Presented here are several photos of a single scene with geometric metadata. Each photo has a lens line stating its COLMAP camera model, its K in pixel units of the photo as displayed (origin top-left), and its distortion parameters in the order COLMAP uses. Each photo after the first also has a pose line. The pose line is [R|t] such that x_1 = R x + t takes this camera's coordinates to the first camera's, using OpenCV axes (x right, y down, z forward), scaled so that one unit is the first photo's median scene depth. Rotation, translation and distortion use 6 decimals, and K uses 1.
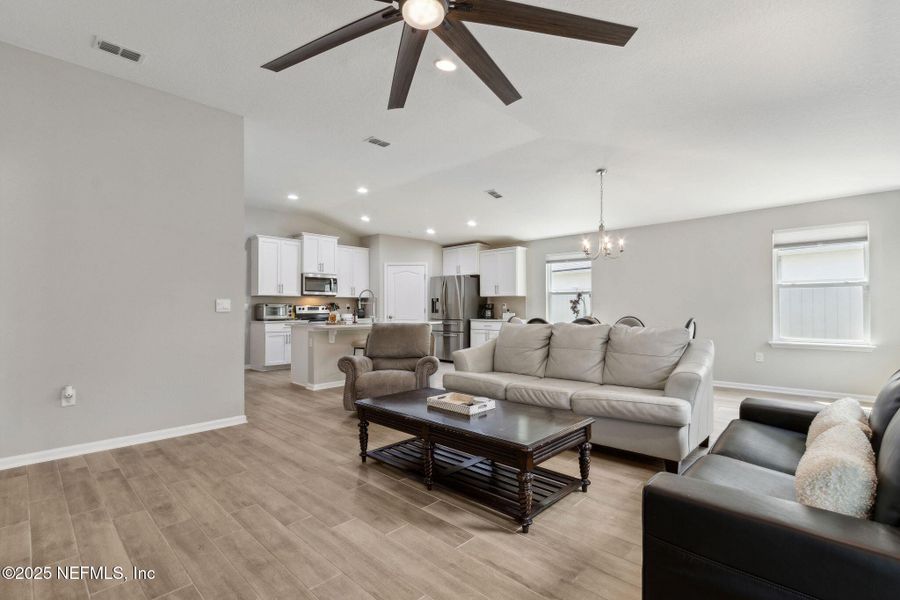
lens RADIAL K [[413.6, 0, 445.7], [0, 413.6, 306.8], [0, 0, 1]] dist [0.001015, 0.000191]
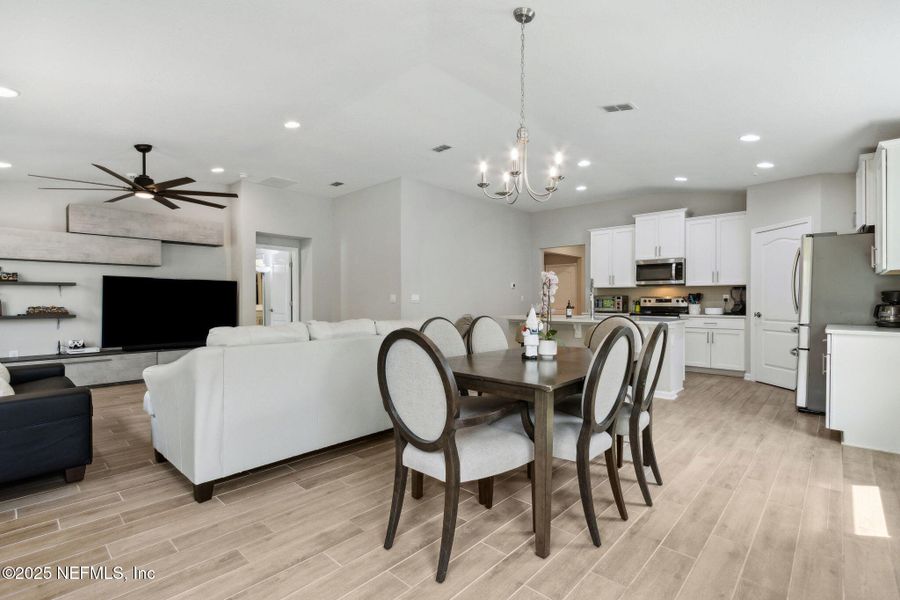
lens RADIAL K [[424.9, 0, 450.0], [0, 424.9, 300.0], [0, 0, 1]] dist [-0.017452, -0.000039]
pose [[0.022877, 0.003058, -0.999734, 0.814727], [0.002717, 0.999991, 0.003121, -0.001702], [0.999735, -0.002787, 0.022869, 0.841126]]
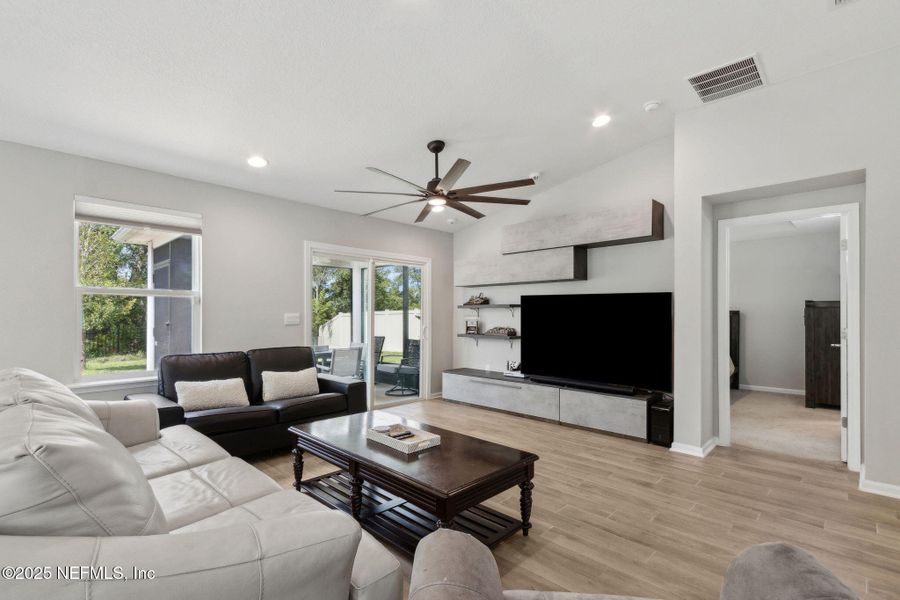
lens RADIAL K [[413.6, 0, 445.7], [0, 413.6, 306.8], [0, 0, 1]] dist [0.001015, 0.000191]
pose [[-0.999988, -0.000483, 0.004905, -0.031240], [-0.000610, 0.999664, -0.025926, -0.010227], [-0.004891, -0.025929, -0.999652, 0.949407]]
